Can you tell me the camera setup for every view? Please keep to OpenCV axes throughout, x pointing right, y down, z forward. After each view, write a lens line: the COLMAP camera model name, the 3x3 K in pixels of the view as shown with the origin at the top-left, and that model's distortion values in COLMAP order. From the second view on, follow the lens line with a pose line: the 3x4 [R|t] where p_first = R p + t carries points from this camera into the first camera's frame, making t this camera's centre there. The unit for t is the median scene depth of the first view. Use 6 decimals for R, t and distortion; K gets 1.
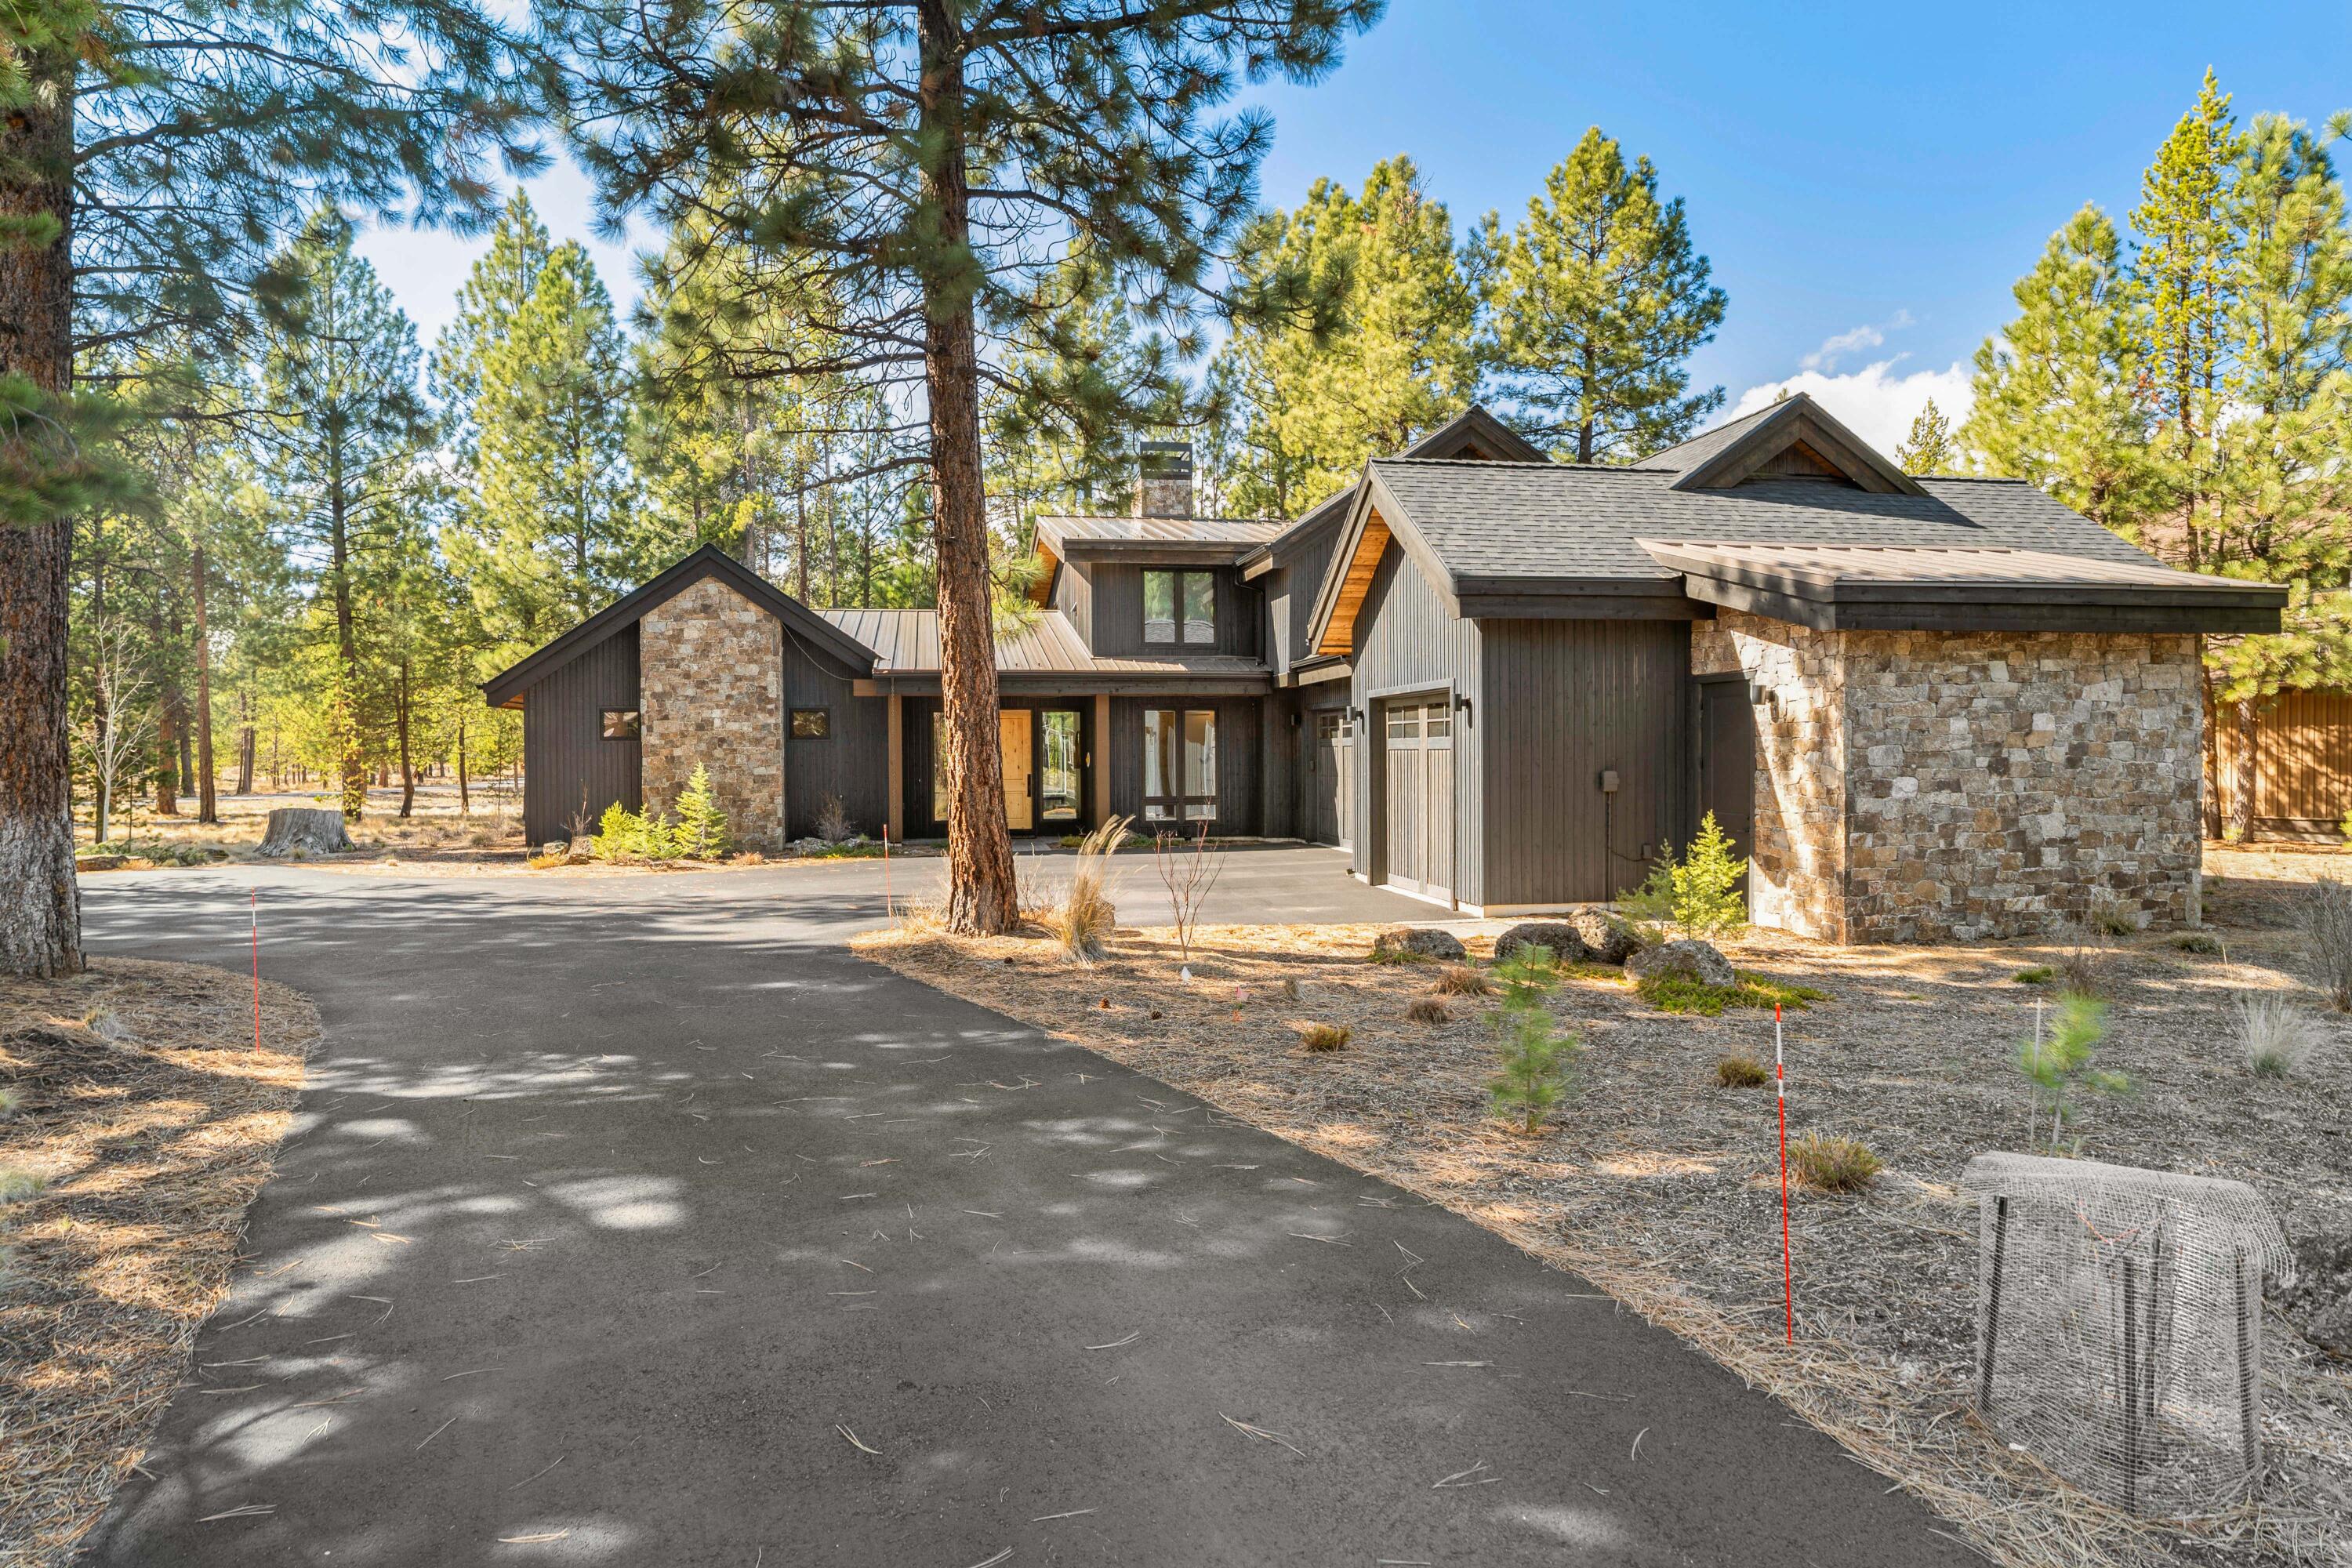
lens RADIAL K [[1330.7, 0, 1173.5], [0, 1330.7, 781.5], [0, 0, 1]] dist [-0.003509, 0.000089]
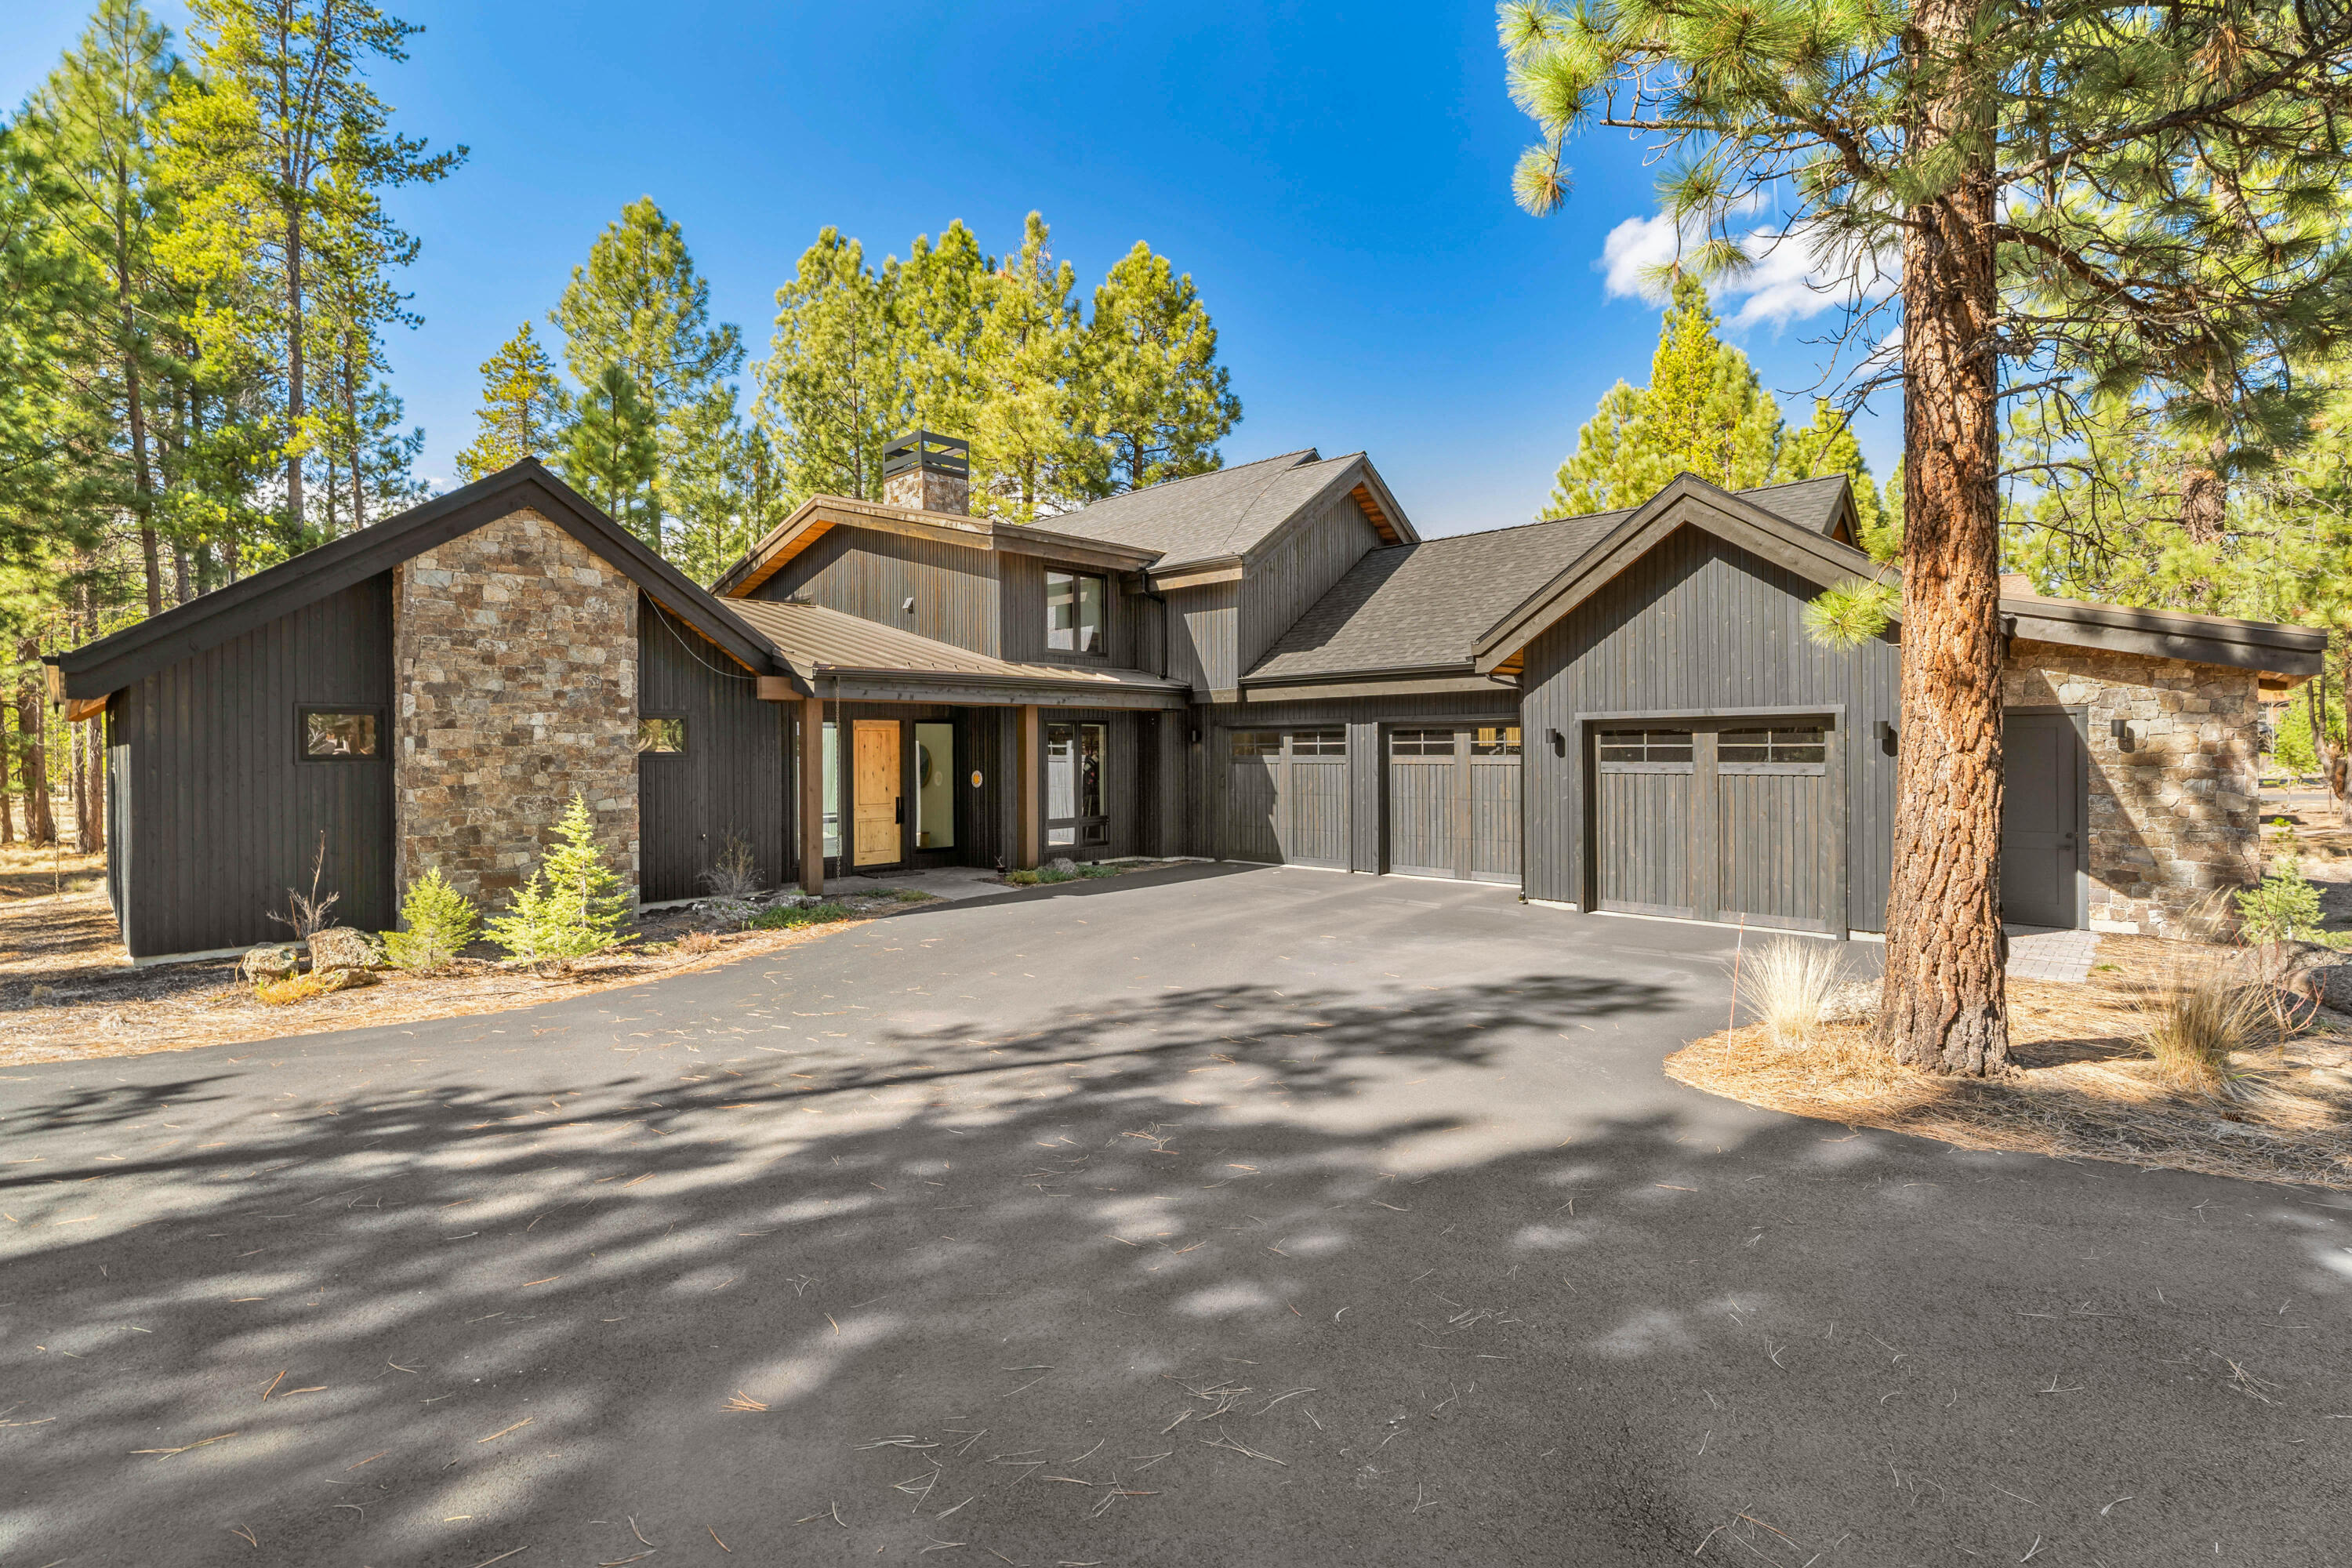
lens RADIAL K [[1050.4, 0, 1177.7], [0, 1050.4, 767.2], [0, 0, 1]] dist [-0.001201, -0.000273]
pose [[0.814978, -0.007592, 0.579442, -0.387910], [0.013574, 0.999890, -0.005991, -0.020222], [-0.579333, 0.012748, 0.814991, 0.397625]]
